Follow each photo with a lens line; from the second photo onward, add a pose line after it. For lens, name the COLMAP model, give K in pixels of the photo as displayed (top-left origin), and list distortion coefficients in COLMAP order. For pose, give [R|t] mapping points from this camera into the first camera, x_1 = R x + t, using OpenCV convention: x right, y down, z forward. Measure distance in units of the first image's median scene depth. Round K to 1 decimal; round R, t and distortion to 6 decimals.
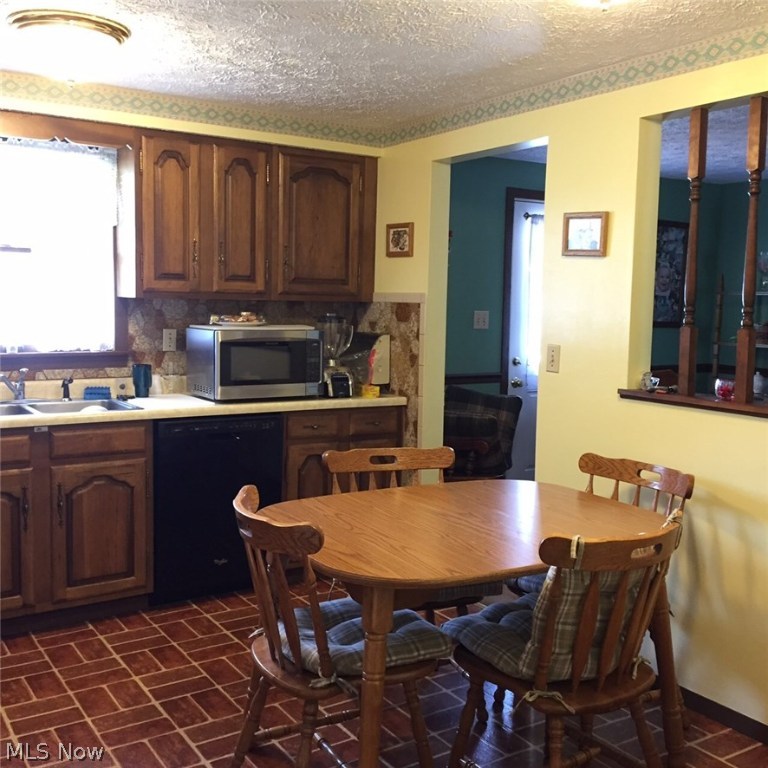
lens RADIAL K [[859.8, 0, 384.0], [0, 859.8, 384.0], [0, 0, 1]] dist [-0.014021, -0.036747]
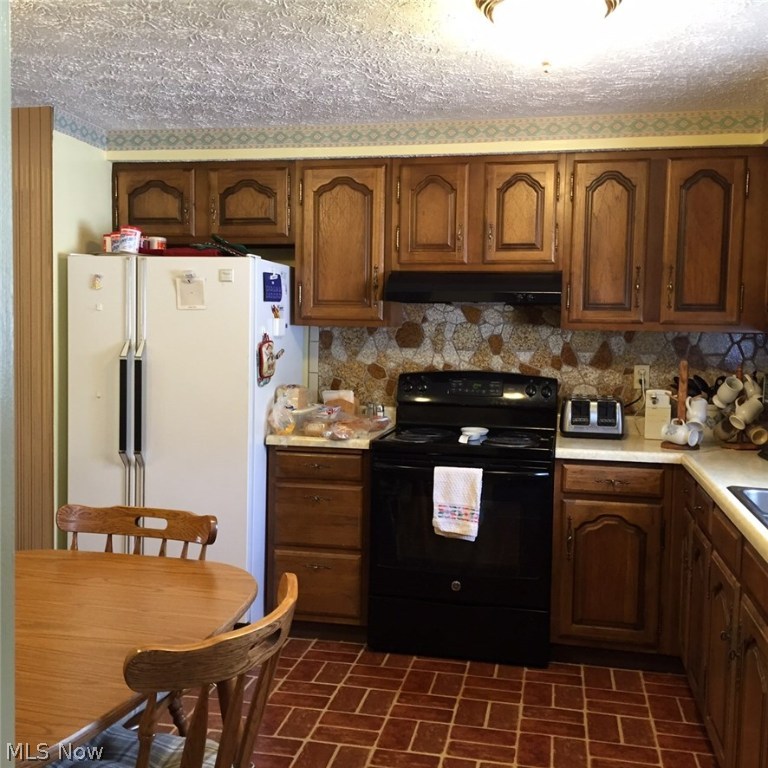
lens RADIAL K [[871.2, 0, 384.0], [0, 871.2, 384.0], [0, 0, 1]] dist [0.086388, -0.003820]
pose [[0.704237, 0.038222, -0.708935, 0.235454], [-0.071664, 0.997277, -0.017421, -0.006763], [0.706338, 0.063074, 0.705059, 0.143288]]
